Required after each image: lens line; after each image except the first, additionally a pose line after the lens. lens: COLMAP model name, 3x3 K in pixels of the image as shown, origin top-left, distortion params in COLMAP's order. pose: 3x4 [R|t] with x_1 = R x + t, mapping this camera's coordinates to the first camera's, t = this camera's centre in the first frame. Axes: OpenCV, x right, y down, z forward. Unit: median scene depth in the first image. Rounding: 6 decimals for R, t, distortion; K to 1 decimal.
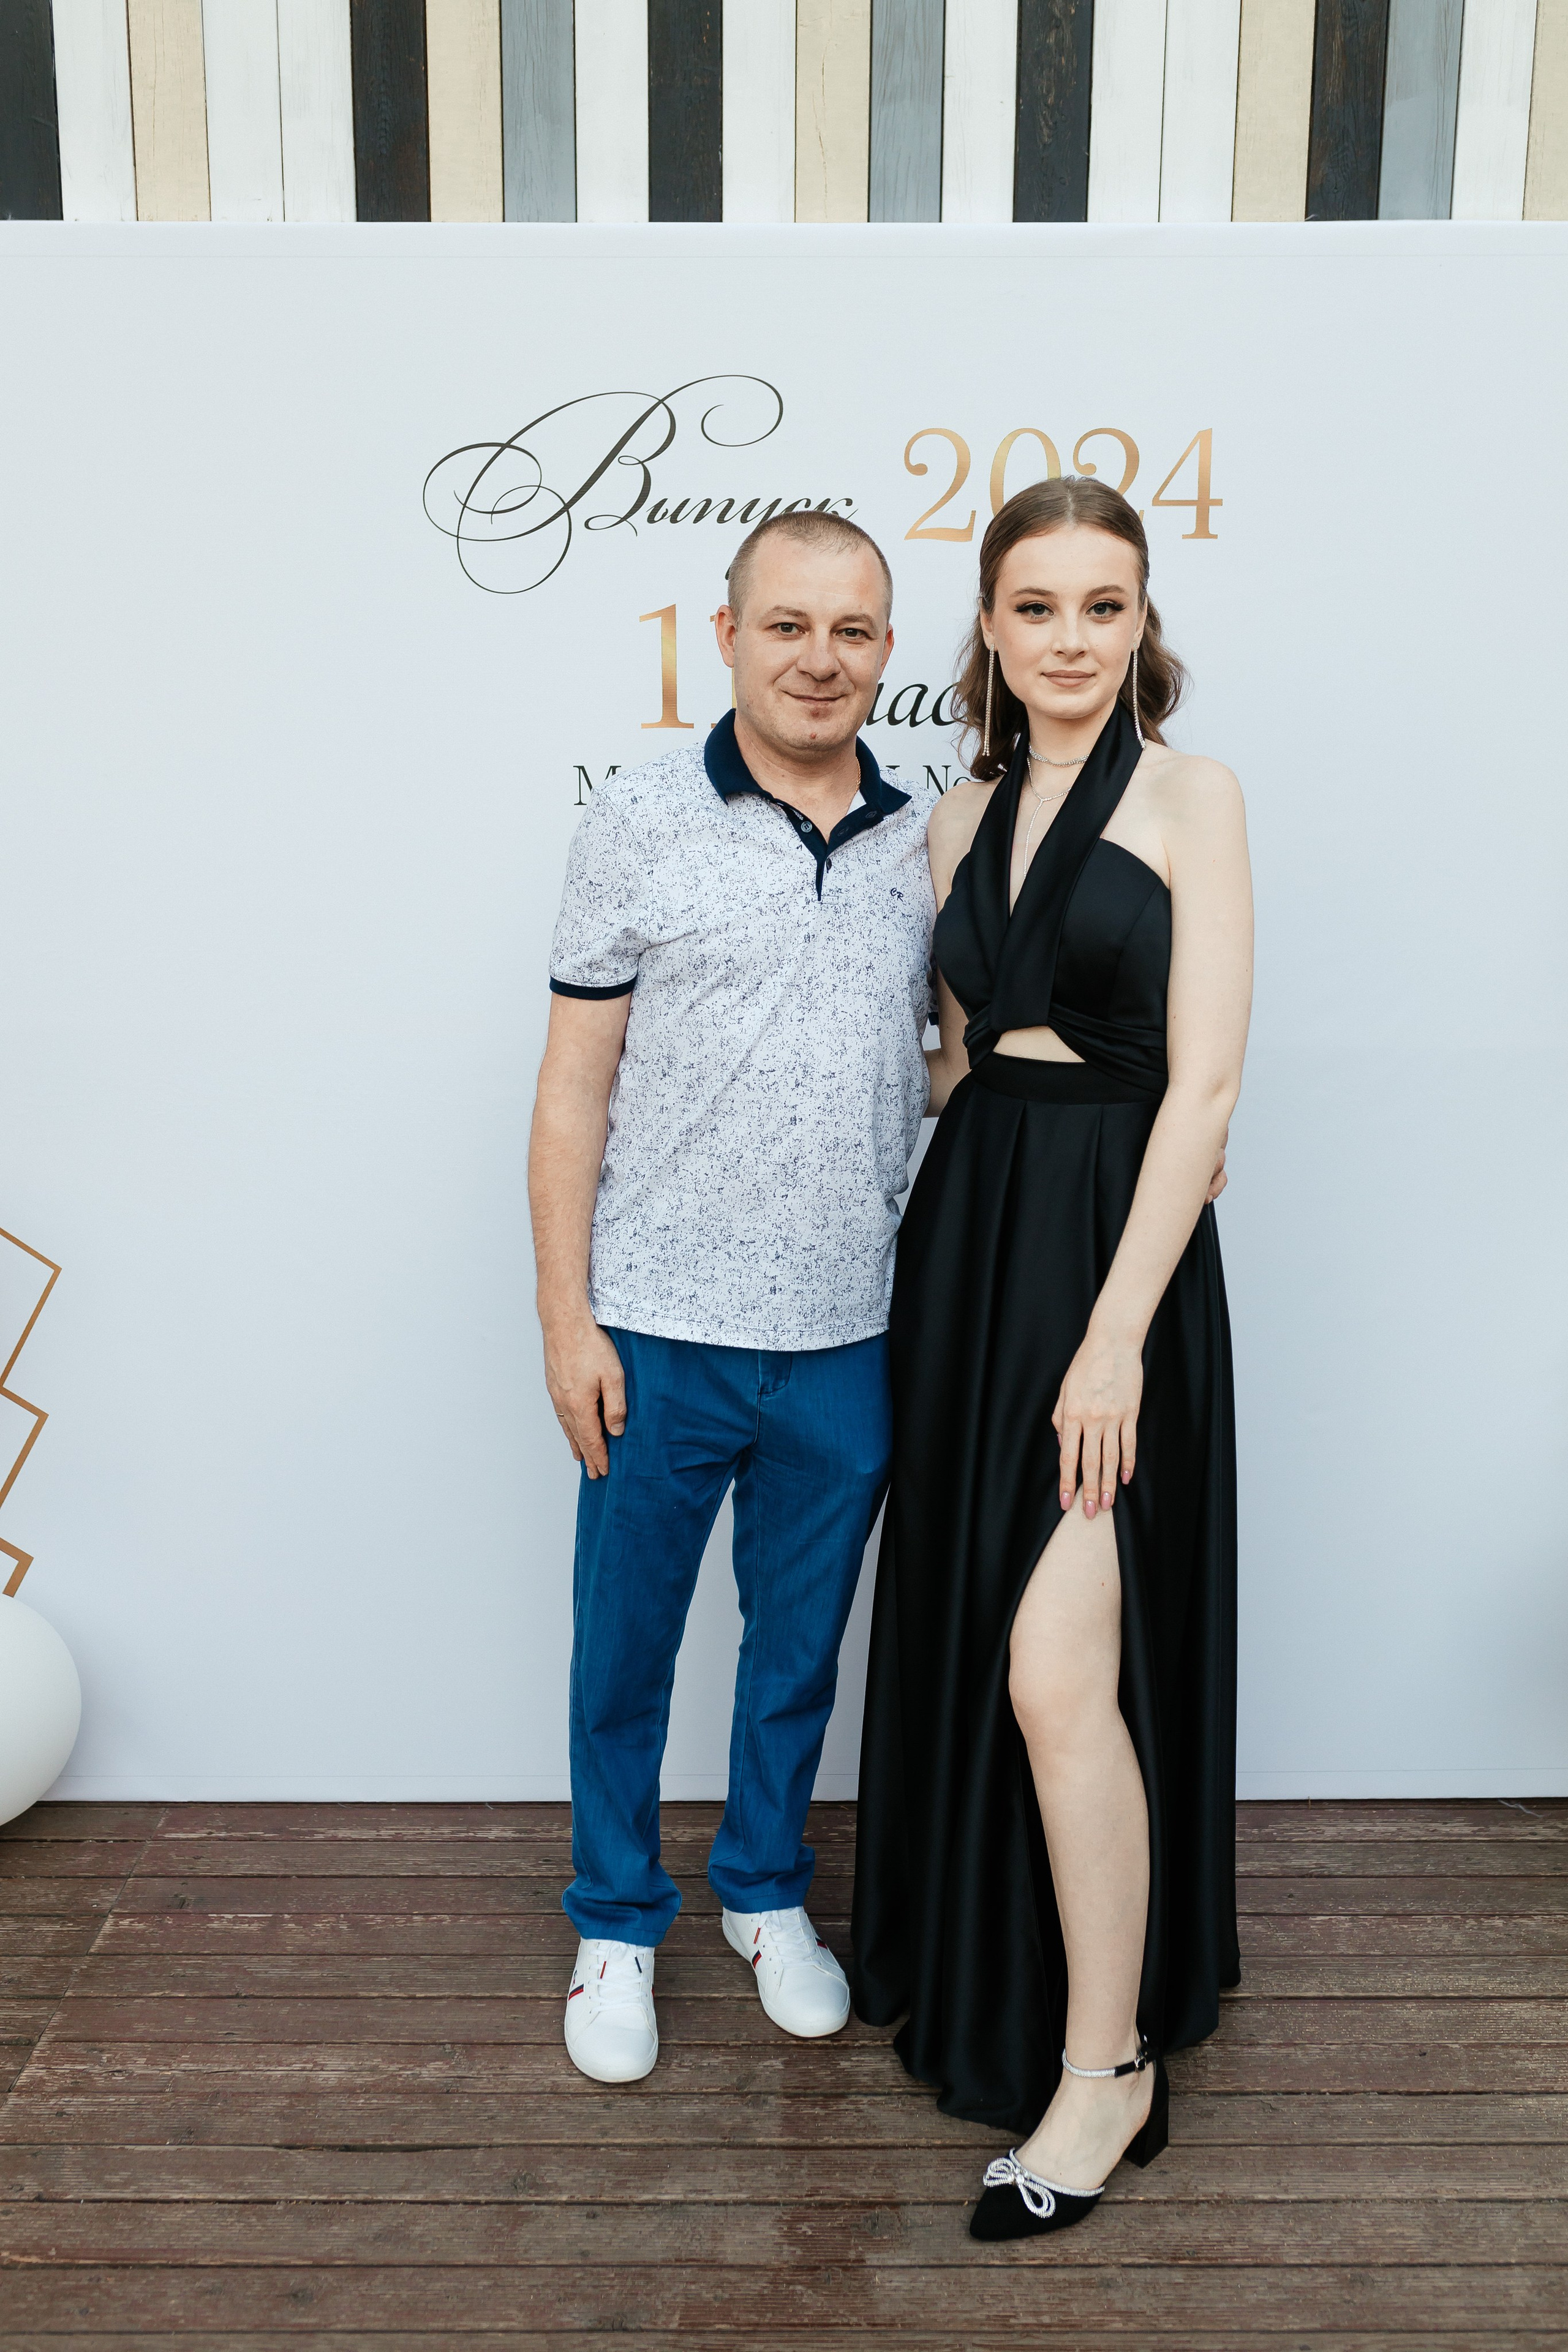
lens RADIAL K [[2265.2, 0, 782.5], [0, 2265.2, 1175.2], [0, 0, 1]] dist [-0.007064, 0.000000]
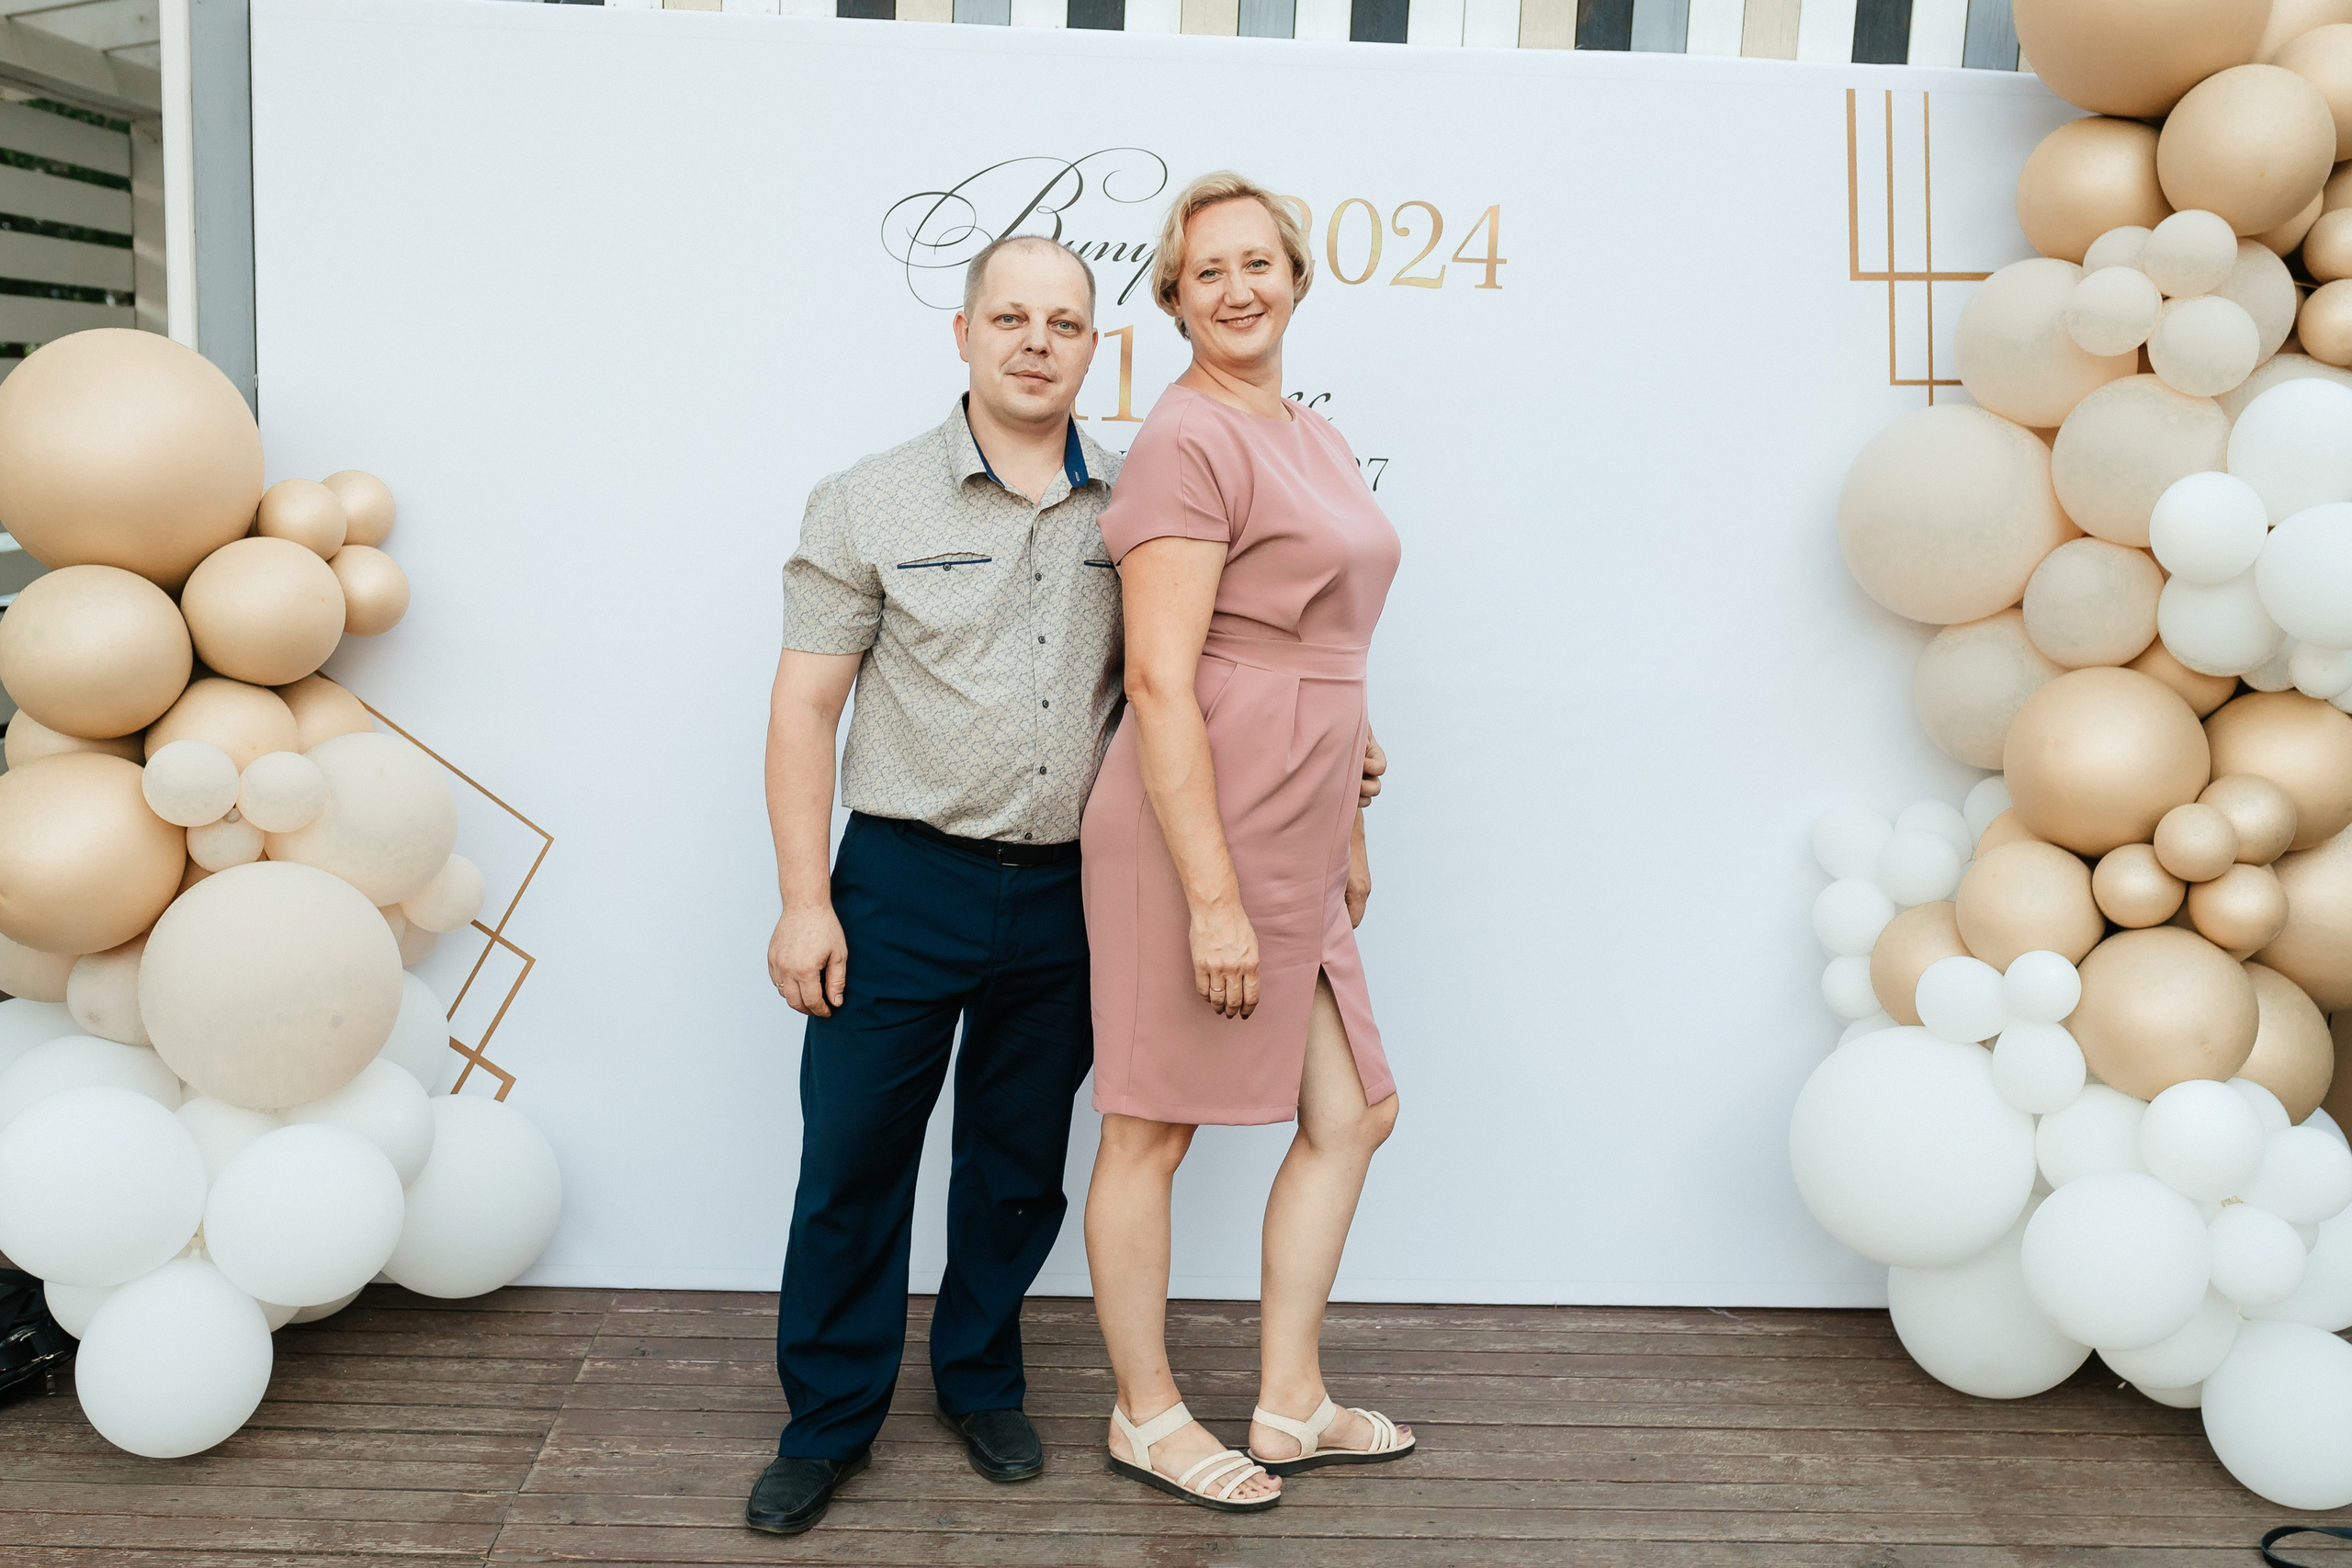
lens RADIAL K [[2474.4, 0, 1163.3], [0, 2474.4, 802.0], [0, 0, 1]] dist [-0.005856, 0.000000]
pose [[0.998227, 0.029382, 0.051773, -0.064181], [-0.027161, 0.998702, -0.043078, 0.075764], [-0.052971, 0.041595, 0.997729, -0.381872]]
